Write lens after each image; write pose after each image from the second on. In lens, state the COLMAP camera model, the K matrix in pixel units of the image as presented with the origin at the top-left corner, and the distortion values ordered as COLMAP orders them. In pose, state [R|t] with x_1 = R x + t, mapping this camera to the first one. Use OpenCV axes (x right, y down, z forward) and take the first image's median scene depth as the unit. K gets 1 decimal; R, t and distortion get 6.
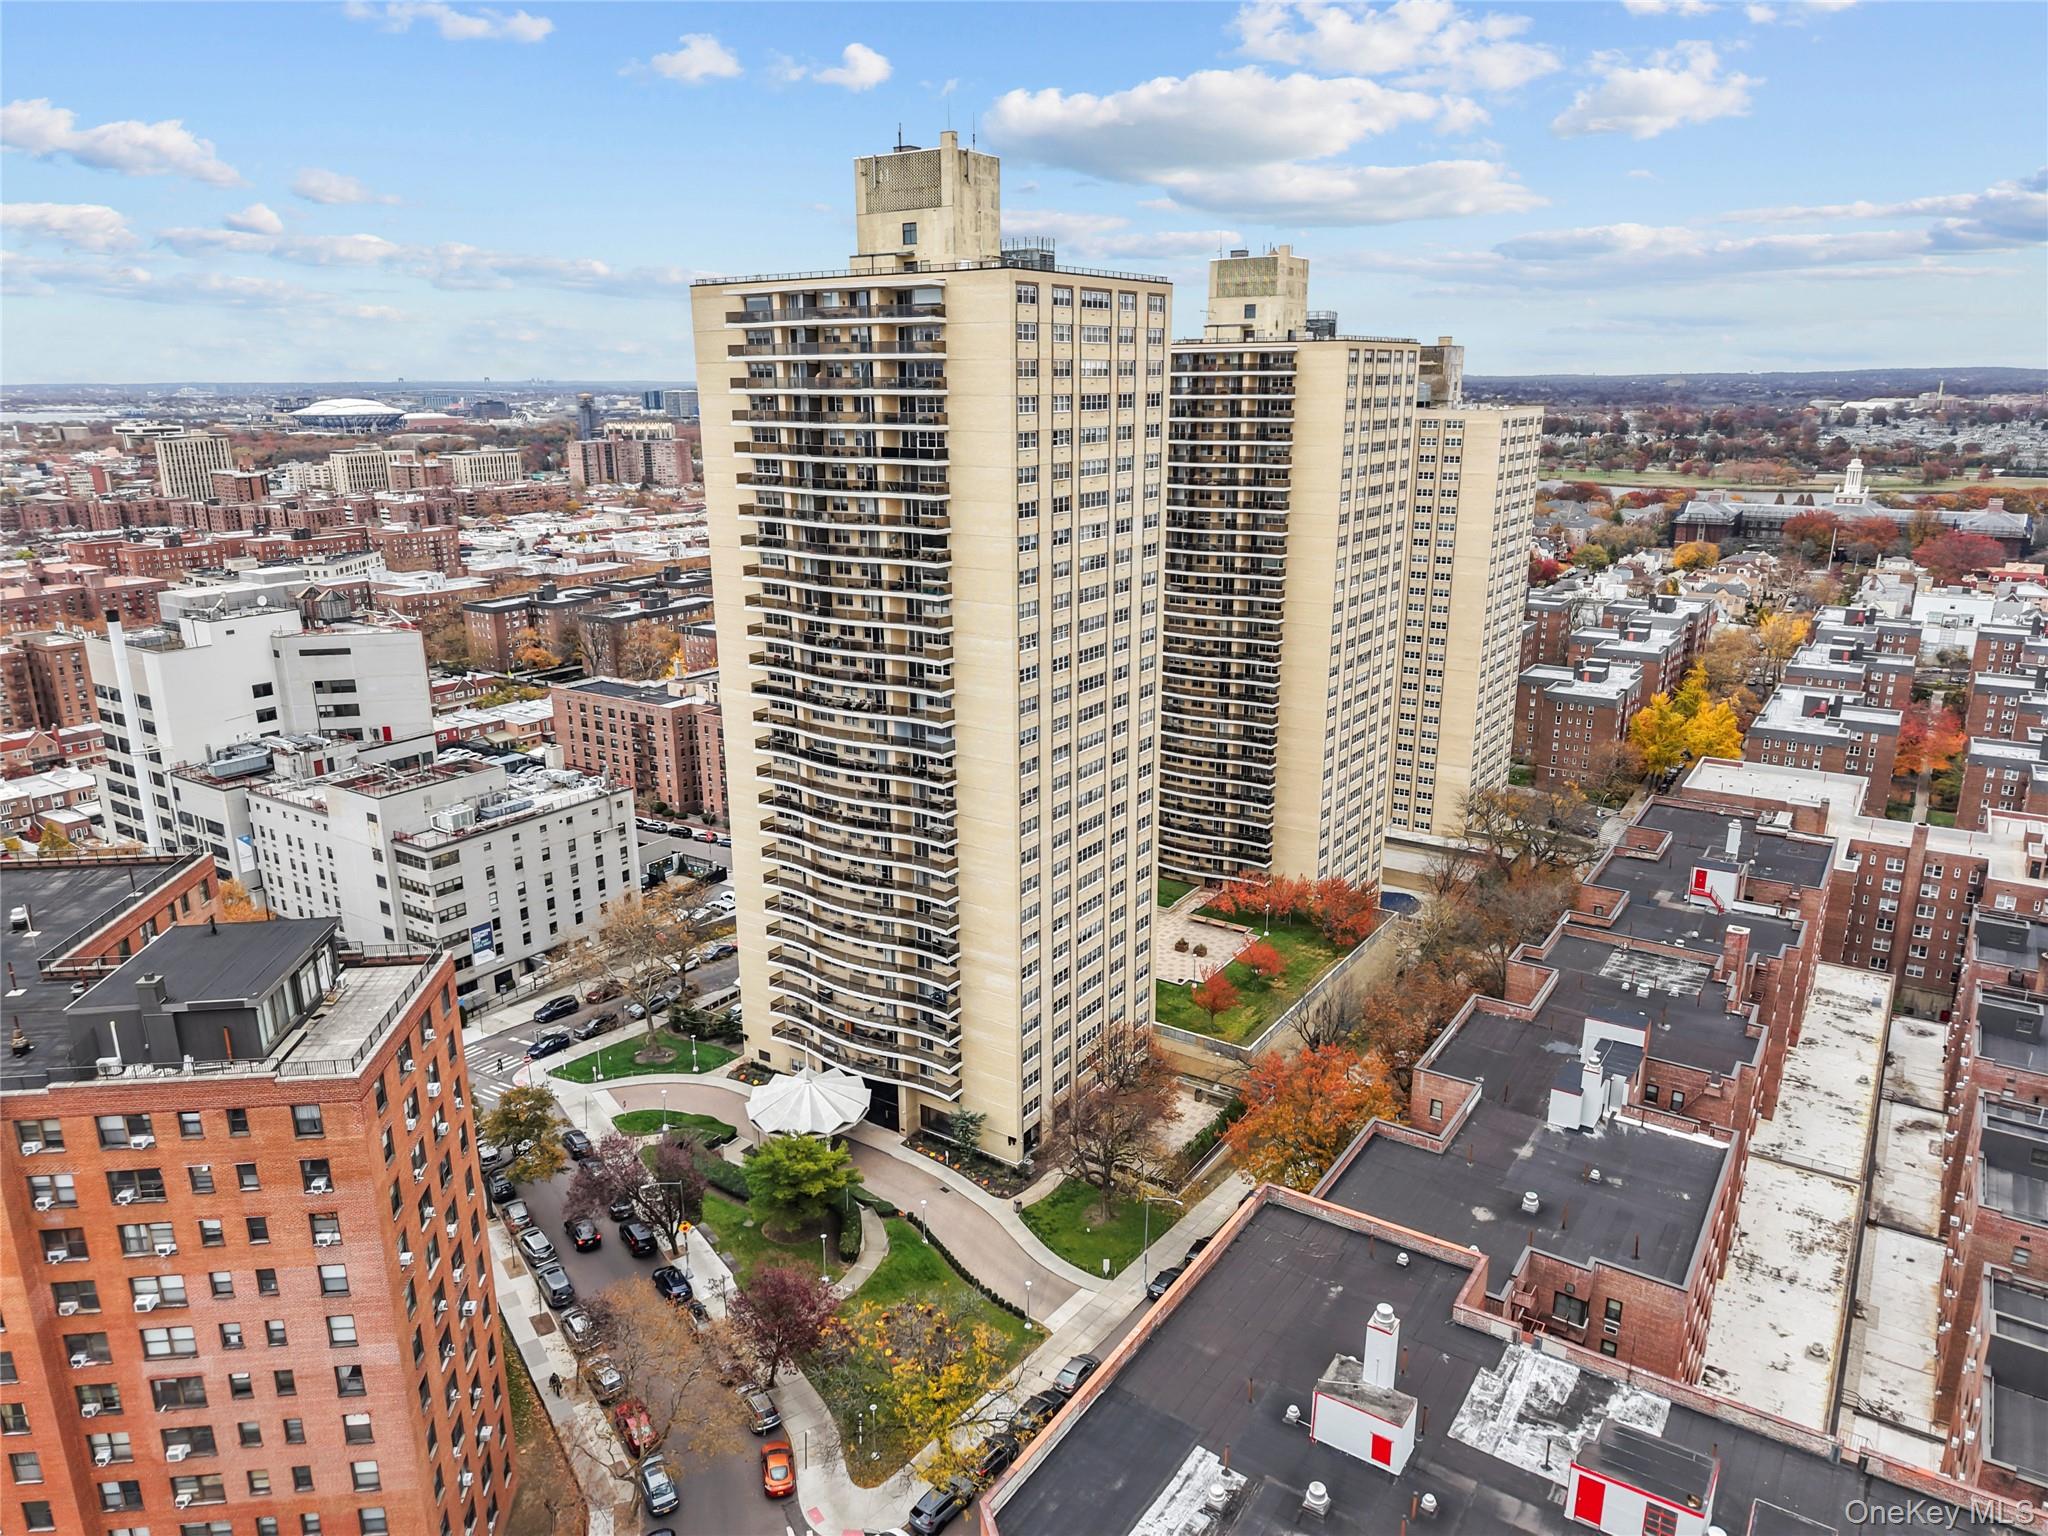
lens RADIAL K [[1380.8, 0, 1038.5], [0, 1380.8, 764.7], [0, 0, 1]] dist [0.024981, -0.022587]
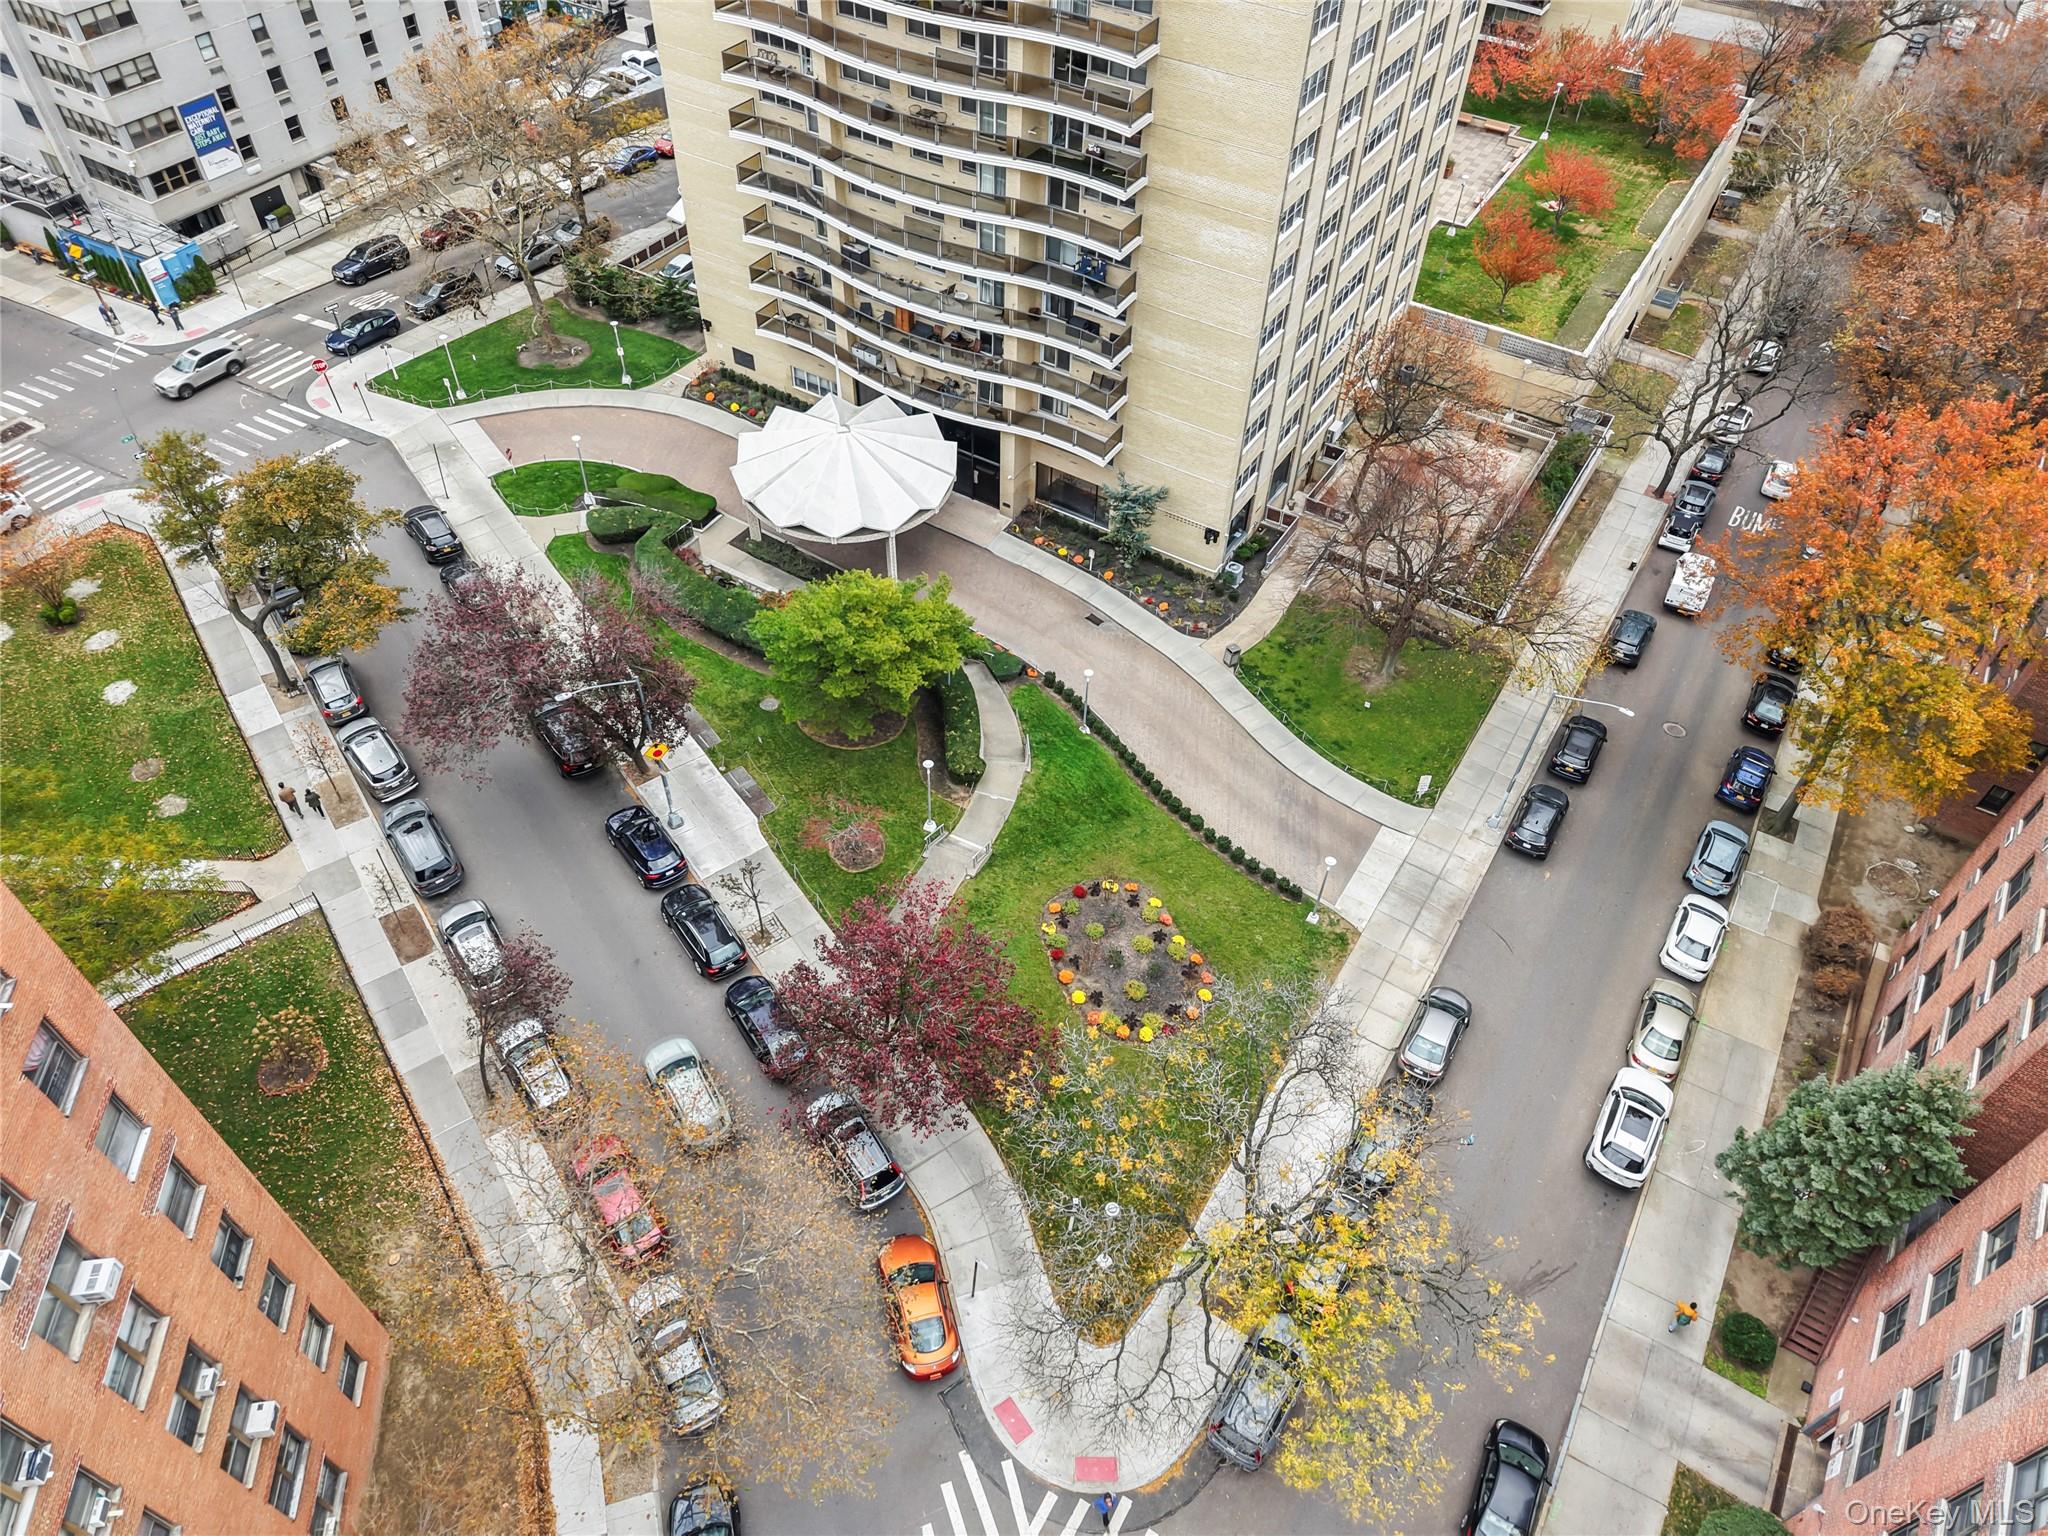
lens RADIAL K [[1380.8, 0, 1024.8], [0, 1380.8, 766.3], [0, 0, 1]] dist [0.024981, -0.022587]
pose [[0.999302, -0.003406, 0.037199, -0.115987], [-0.016558, 0.852274, 0.522833, 0.057979], [-0.033484, -0.523084, 0.851623, 0.468727]]
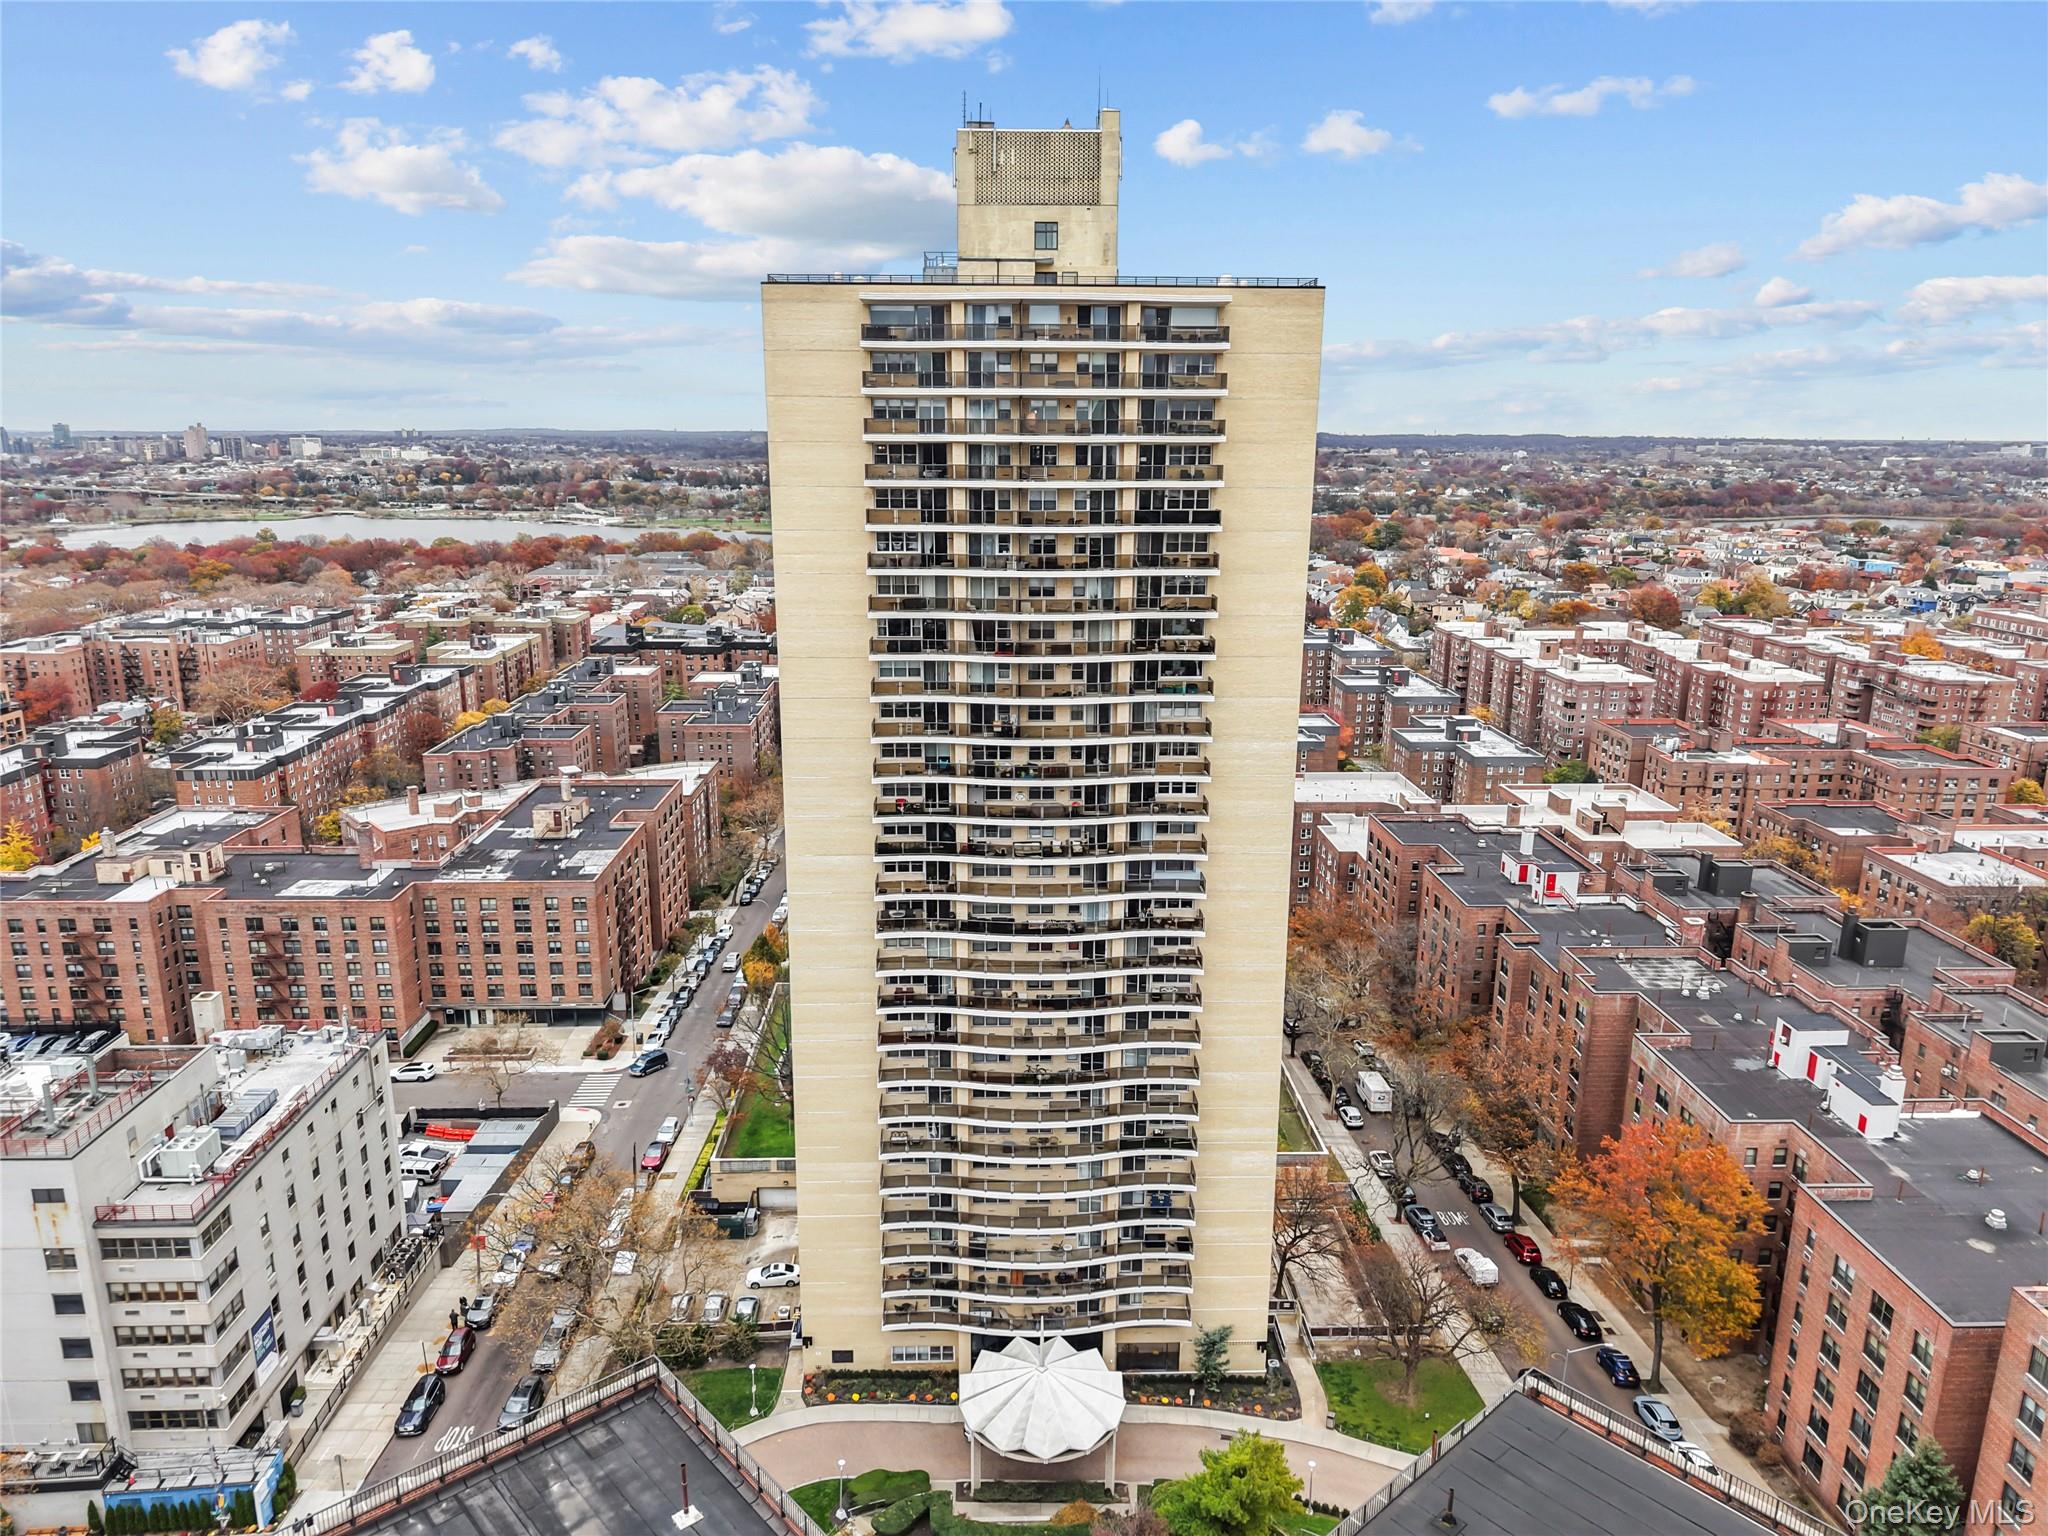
lens RADIAL K [[1380.8, 0, 1021.6], [0, 1380.8, 755.0], [0, 0, 1]] dist [0.024981, -0.022587]
pose [[0.814642, -0.123770, 0.566604, -0.549204], [0.146907, 0.989138, 0.004852, -0.097590], [-0.561050, 0.079285, 0.823976, 0.374095]]
